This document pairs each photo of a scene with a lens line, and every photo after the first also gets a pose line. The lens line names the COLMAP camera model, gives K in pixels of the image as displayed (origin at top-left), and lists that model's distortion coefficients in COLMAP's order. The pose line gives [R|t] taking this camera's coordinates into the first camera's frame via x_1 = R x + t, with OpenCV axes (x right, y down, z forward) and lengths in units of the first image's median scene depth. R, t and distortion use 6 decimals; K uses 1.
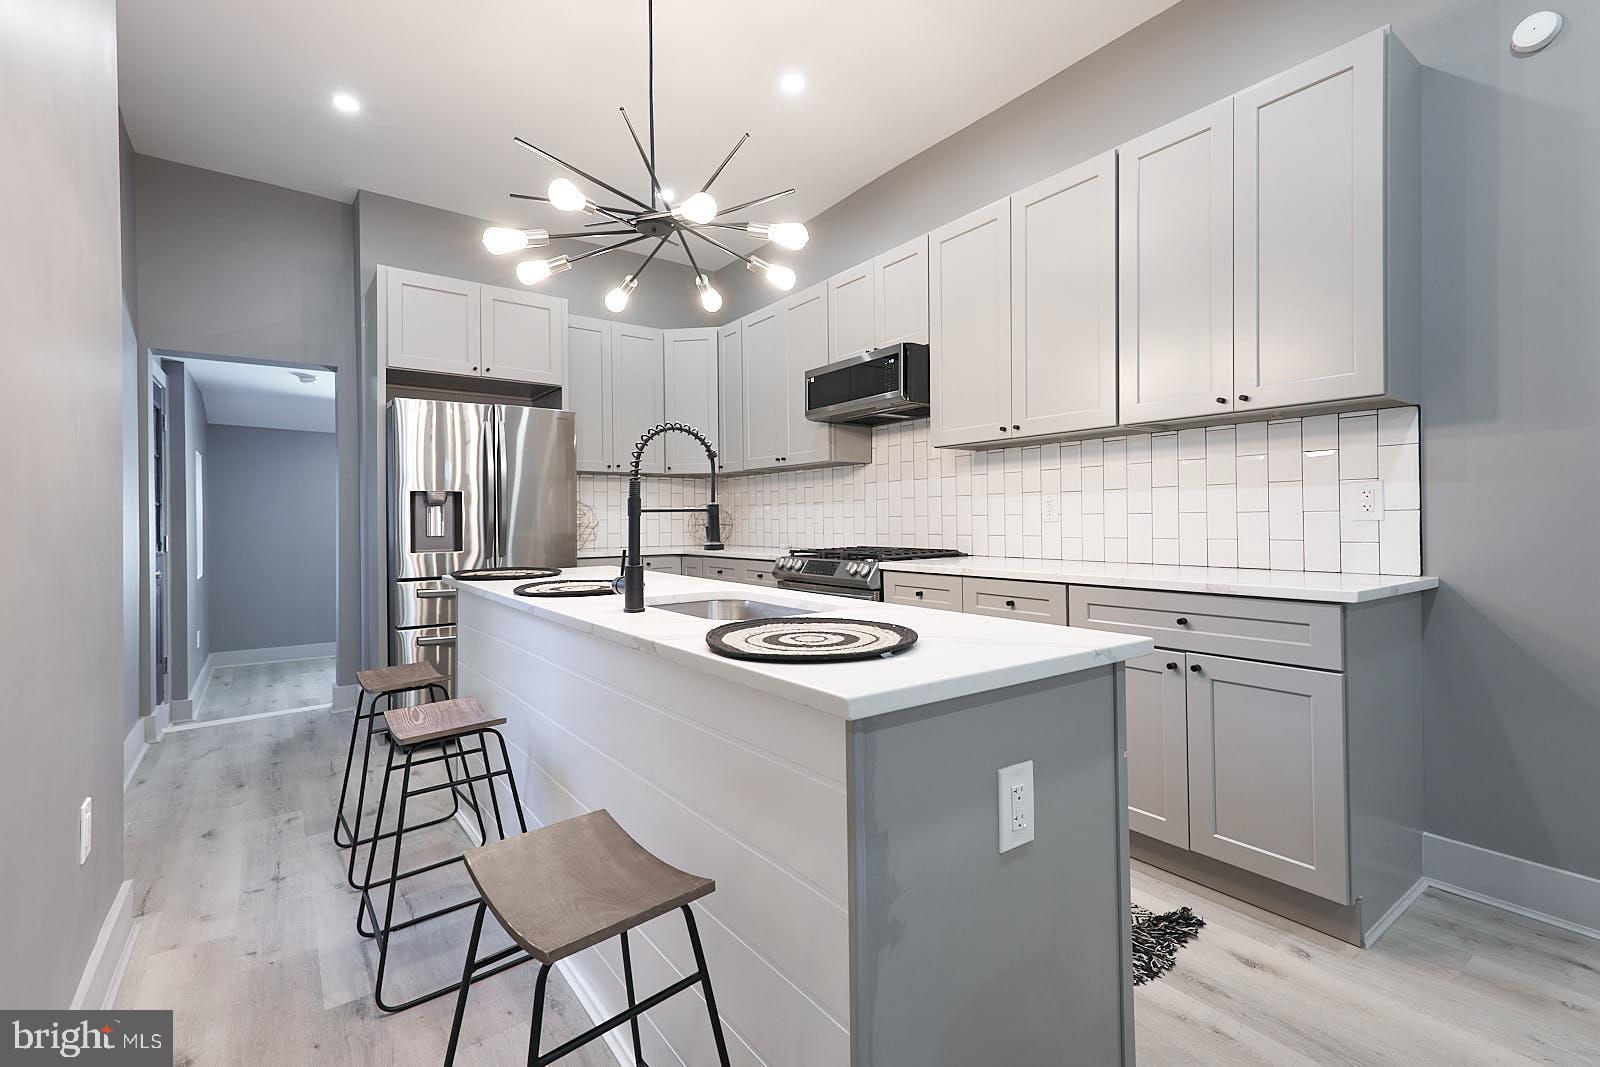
lens RADIAL K [[728.3, 0, 860.6], [0, 728.3, 523.0], [0, 0, 1]] dist [0.016958, -0.001294]
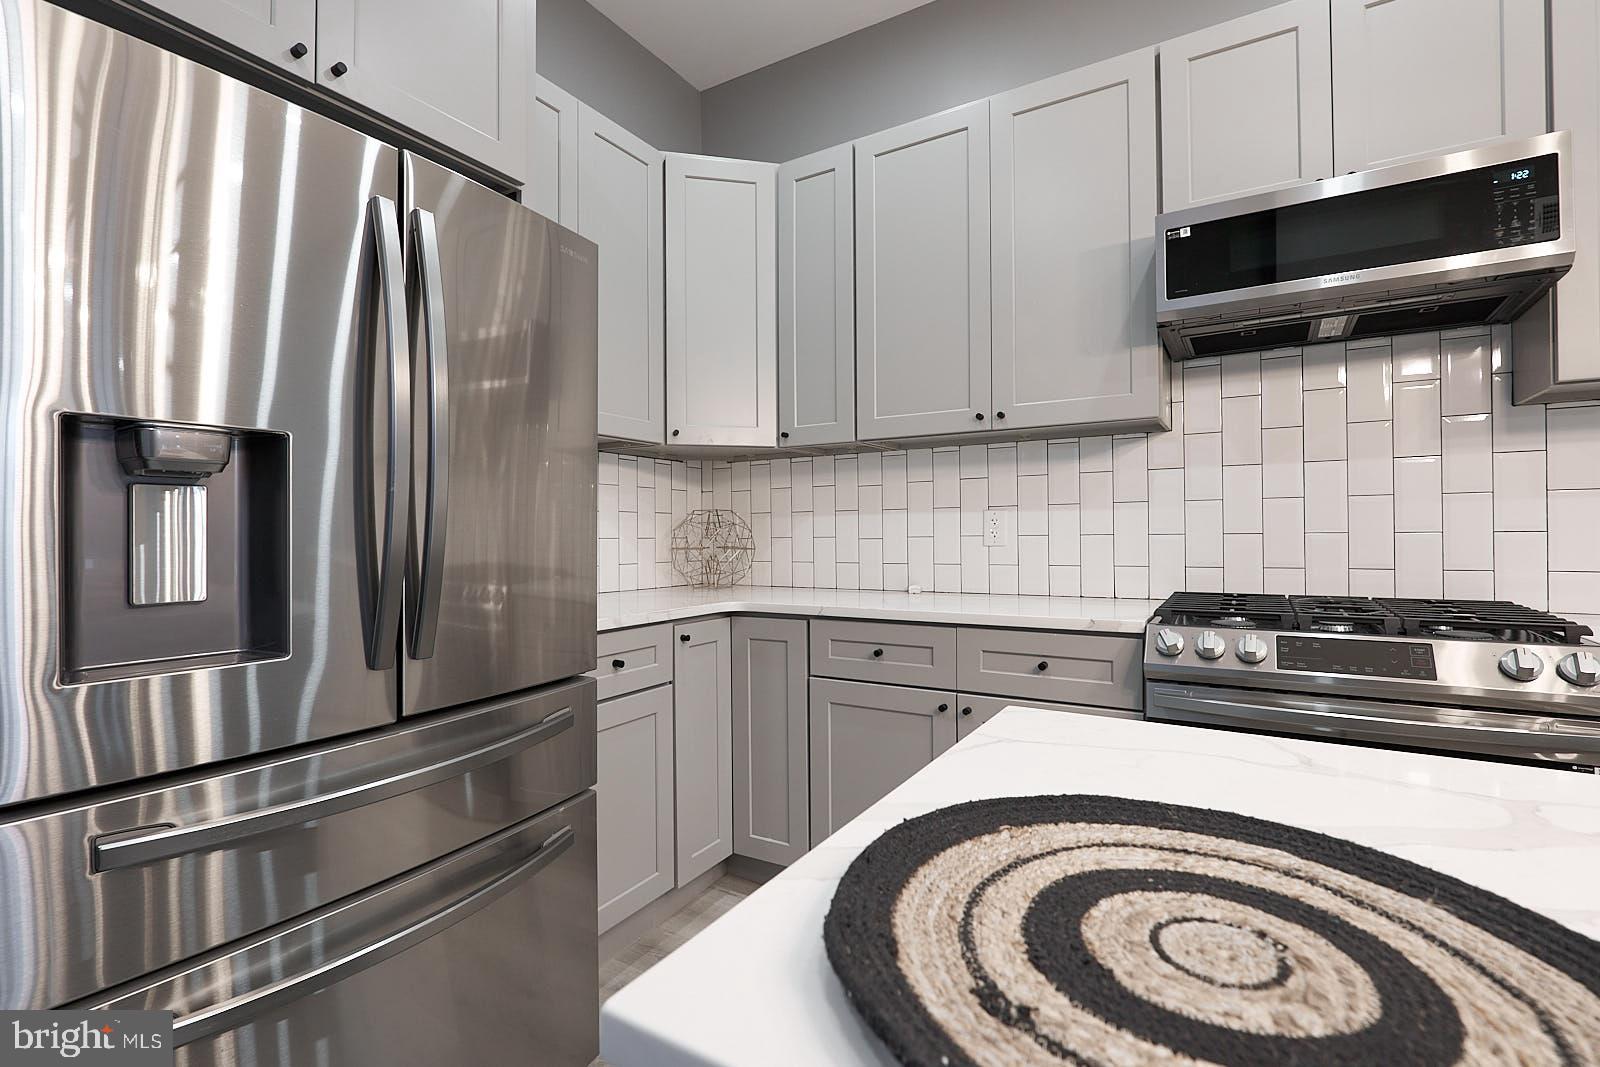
lens RADIAL K [[768.2, 0, 804.5], [0, 768.2, 537.2], [0, 0, 1]] dist [-0.015135, -0.000718]
pose [[0.924582, 0.003503, 0.380967, -0.471957], [0.001113, 0.999929, -0.011896, -0.000860], [-0.380981, 0.011423, 0.924512, 0.659967]]
